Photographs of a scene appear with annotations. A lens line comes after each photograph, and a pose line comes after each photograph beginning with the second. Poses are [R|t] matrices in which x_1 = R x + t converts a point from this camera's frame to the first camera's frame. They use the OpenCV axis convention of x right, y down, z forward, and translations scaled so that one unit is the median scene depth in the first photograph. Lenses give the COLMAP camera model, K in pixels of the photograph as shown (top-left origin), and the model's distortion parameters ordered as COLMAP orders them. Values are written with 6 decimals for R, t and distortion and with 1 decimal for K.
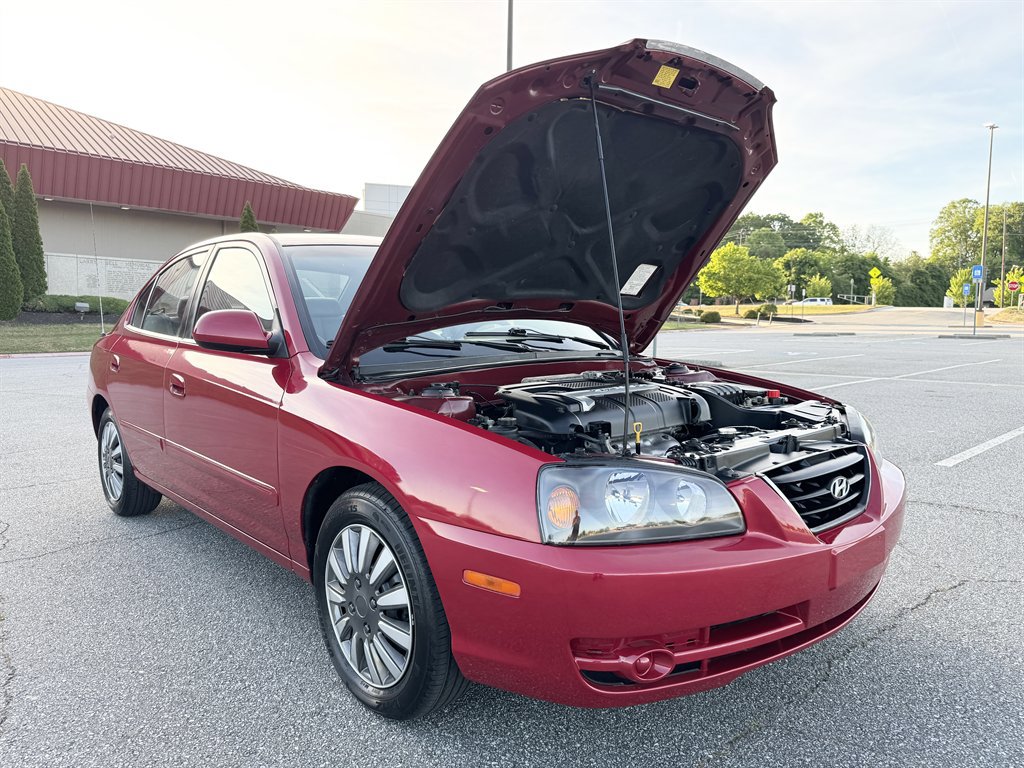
lens RADIAL K [[717.5, 0, 516.0], [0, 717.5, 380.5], [0, 0, 1]] dist [0.035020, -0.043076]
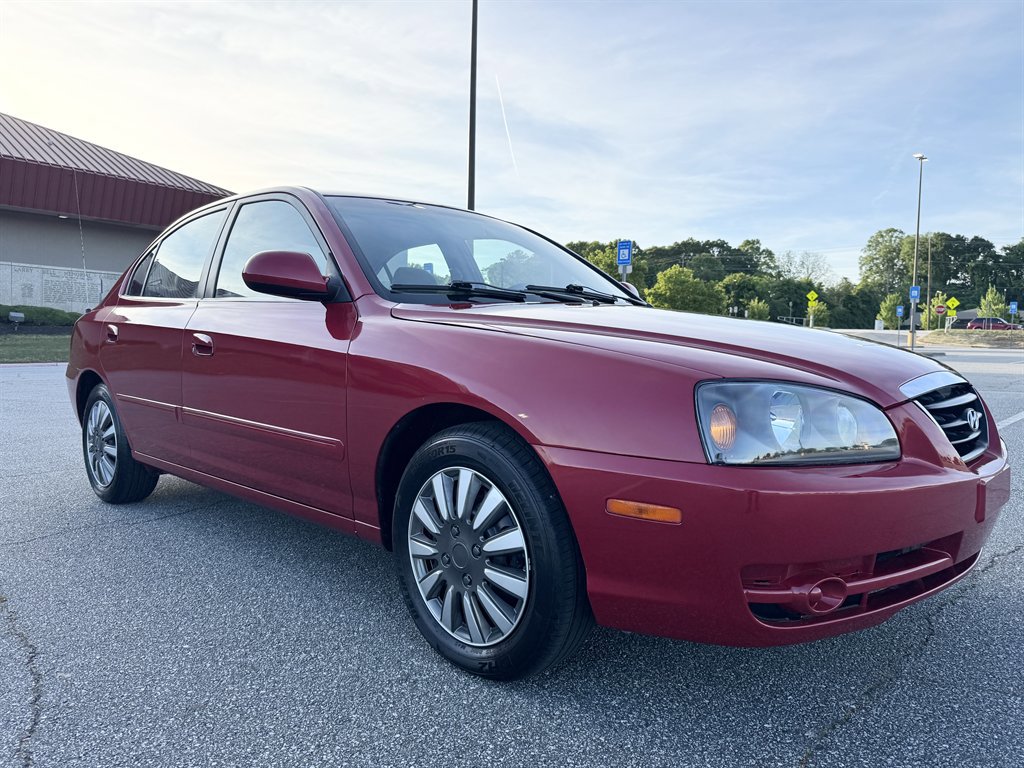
lens RADIAL K [[717.5, 0, 516.2], [0, 717.5, 379.2], [0, 0, 1]] dist [0.035020, -0.043076]
pose [[0.997248, 0.002945, 0.074077, -0.169324], [-0.000713, 0.999545, -0.030142, 0.095243], [-0.074133, 0.030007, 0.996797, 0.072414]]
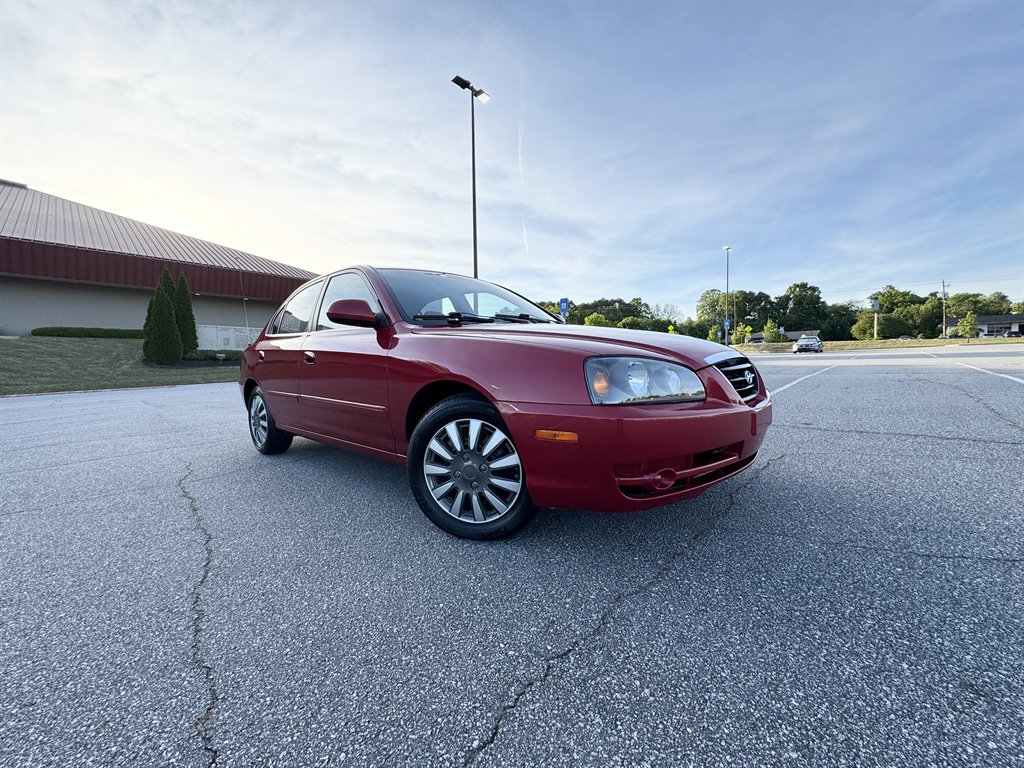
lens RADIAL K [[406.8, 0, 513.6], [0, 406.8, 381.1], [0, 0, 1]] dist [-0.007118, 0.001392]
pose [[0.995328, -0.037203, 0.089101, -0.128025], [0.040059, 0.998732, -0.030478, 0.125275], [-0.087854, 0.033905, 0.995556, 0.096657]]
